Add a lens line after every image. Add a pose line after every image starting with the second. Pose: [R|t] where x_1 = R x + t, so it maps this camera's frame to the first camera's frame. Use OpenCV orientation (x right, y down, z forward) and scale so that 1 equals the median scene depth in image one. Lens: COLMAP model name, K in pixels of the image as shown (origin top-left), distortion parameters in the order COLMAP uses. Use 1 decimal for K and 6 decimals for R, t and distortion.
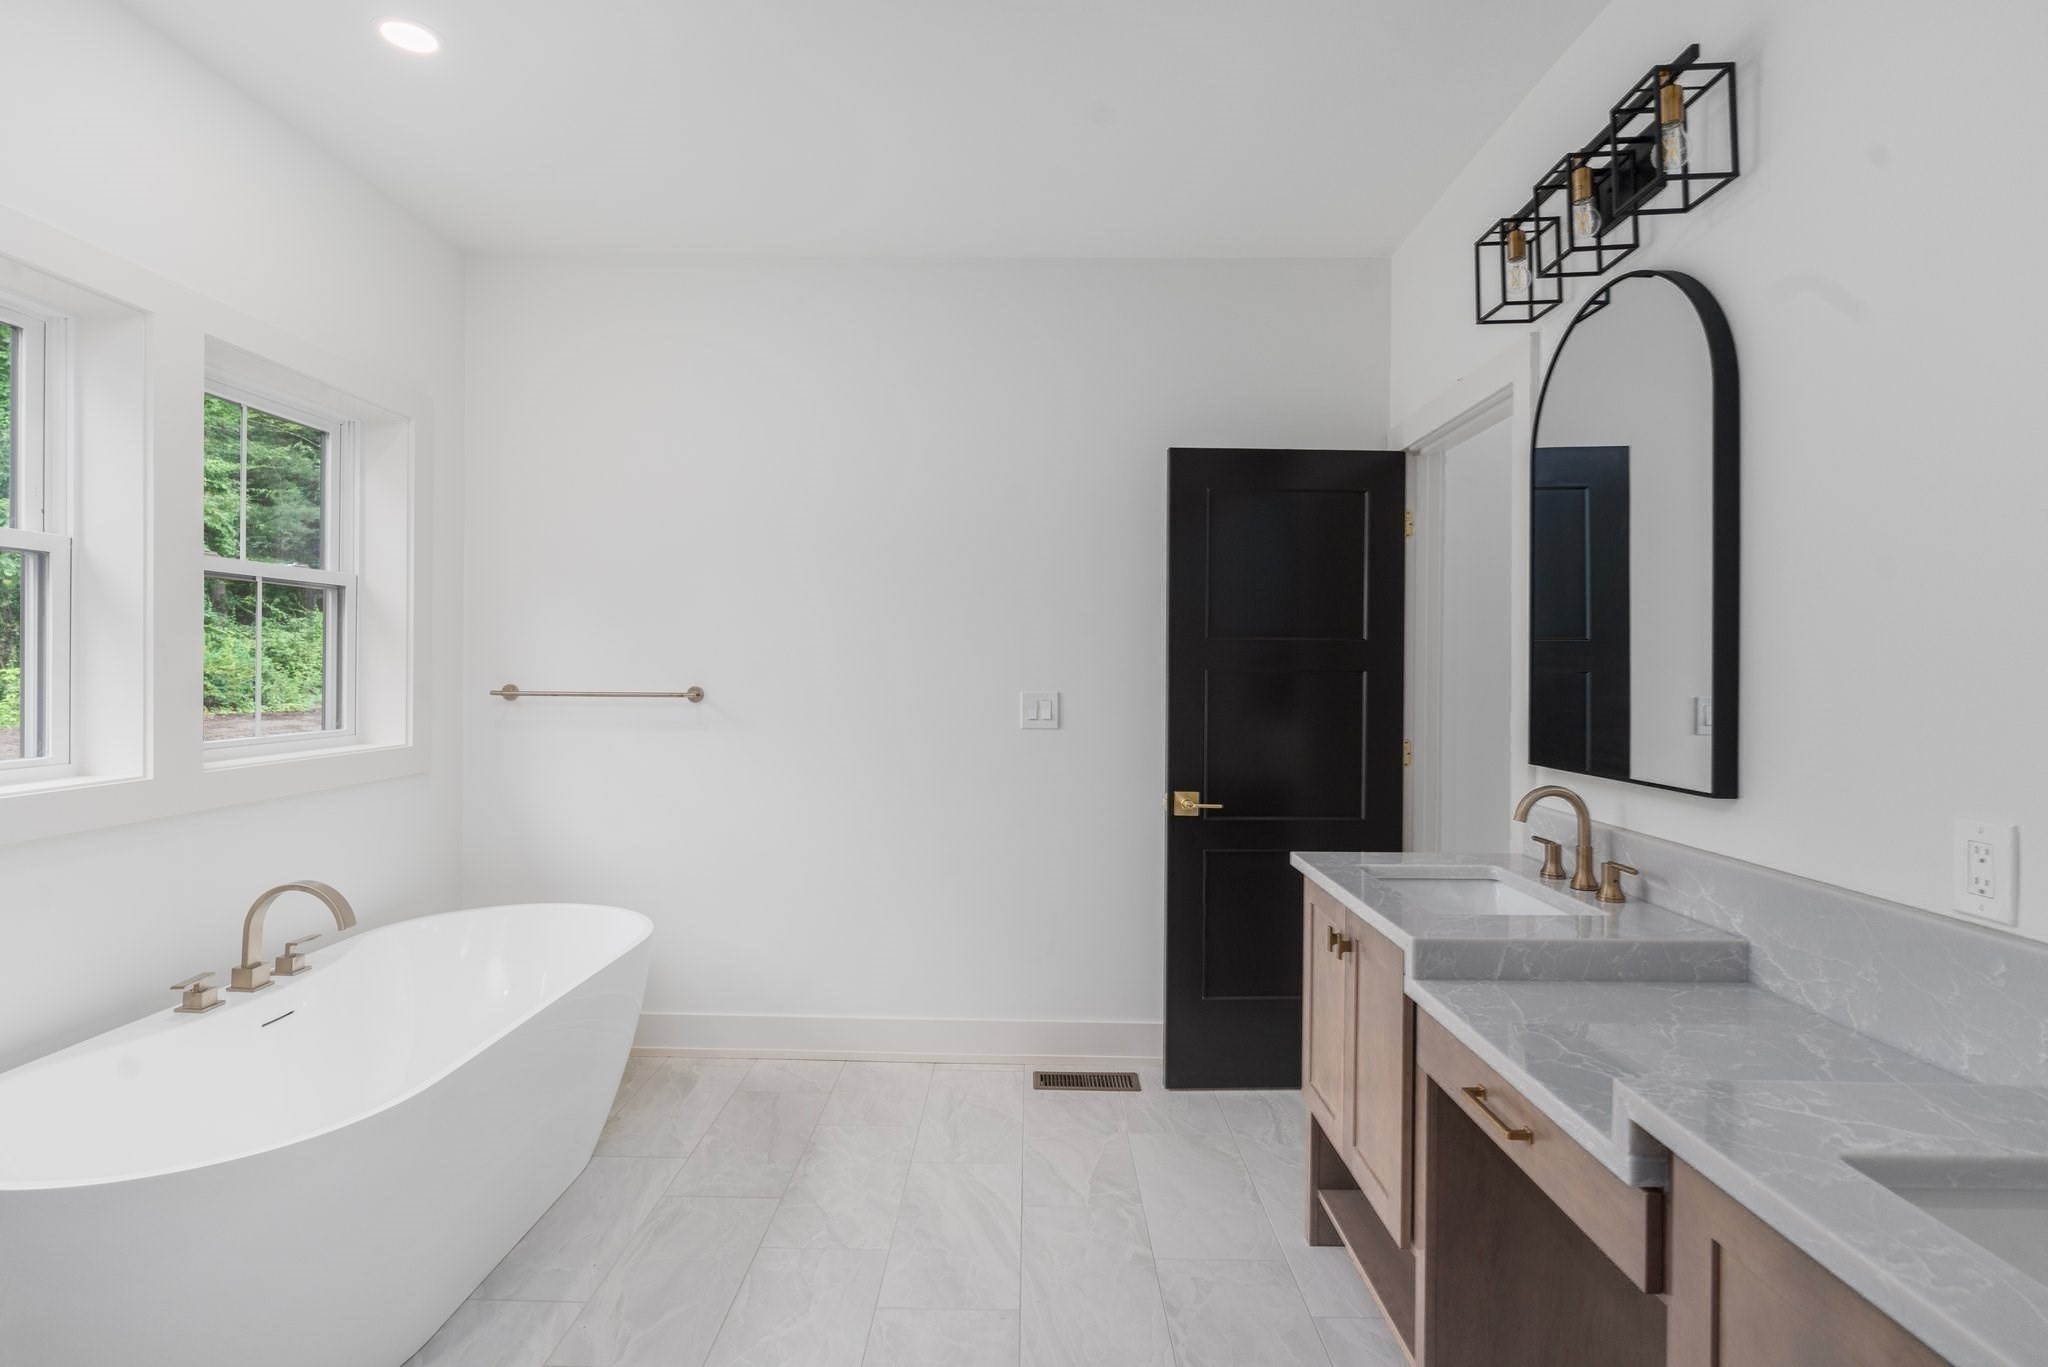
lens RADIAL K [[993.5, 0, 1018.9], [0, 993.5, 670.1], [0, 0, 1]] dist [0.001489, 0.001362]
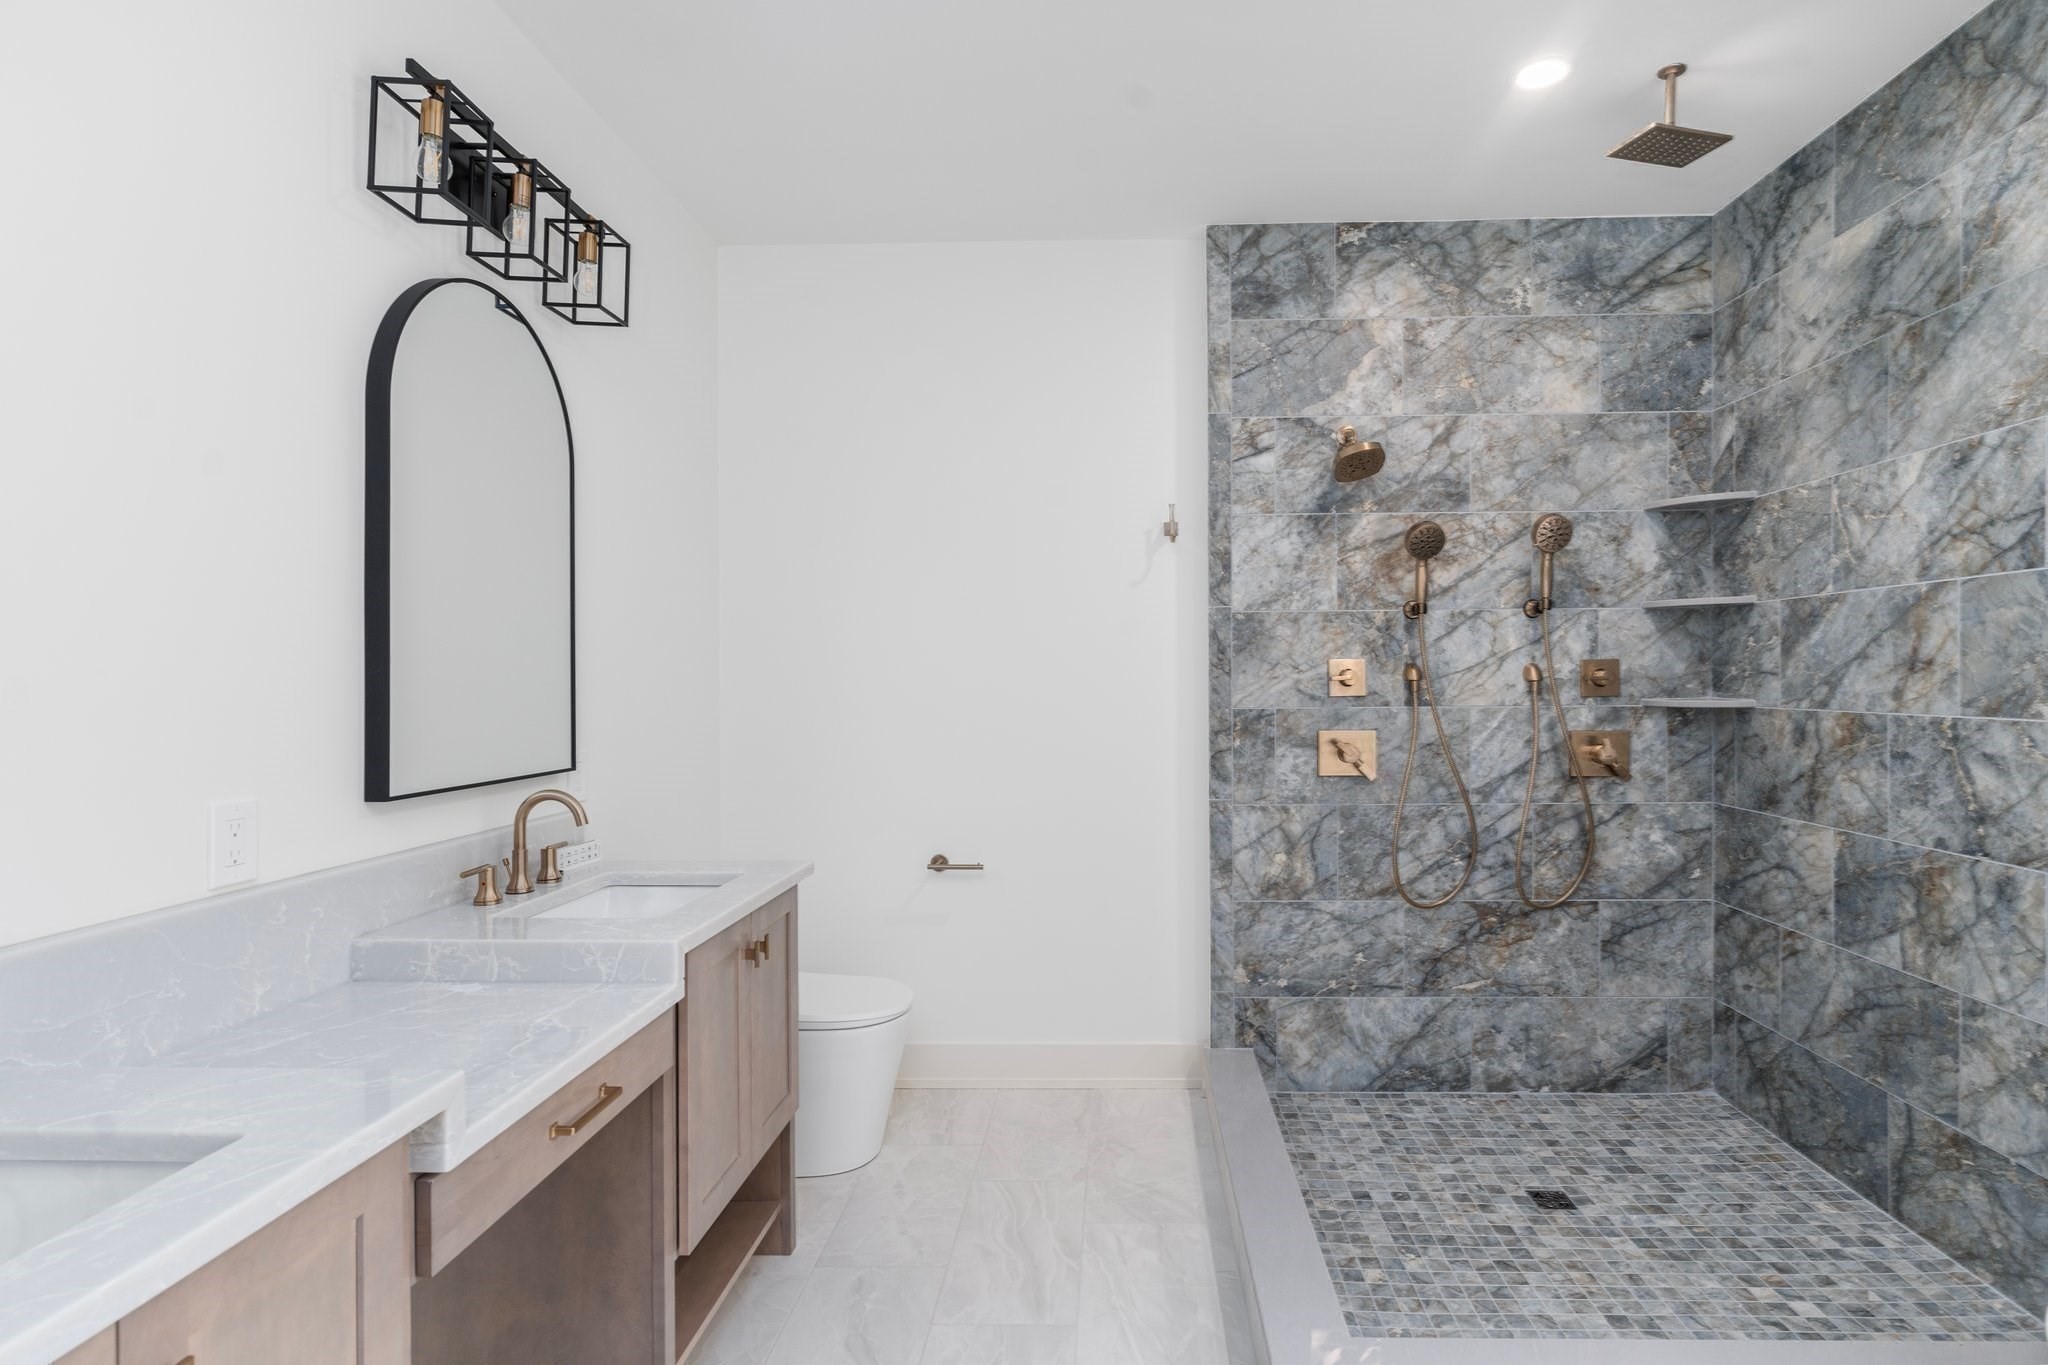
lens RADIAL K [[993.5, 0, 1018.9], [0, 993.5, 669.1], [0, 0, 1]] dist [0.001489, 0.001362]
pose [[-0.996294, -0.002347, 0.085981, -0.045461], [-0.002940, 0.999973, -0.006776, 0.002270], [-0.085962, -0.007003, -0.996274, 2.012081]]
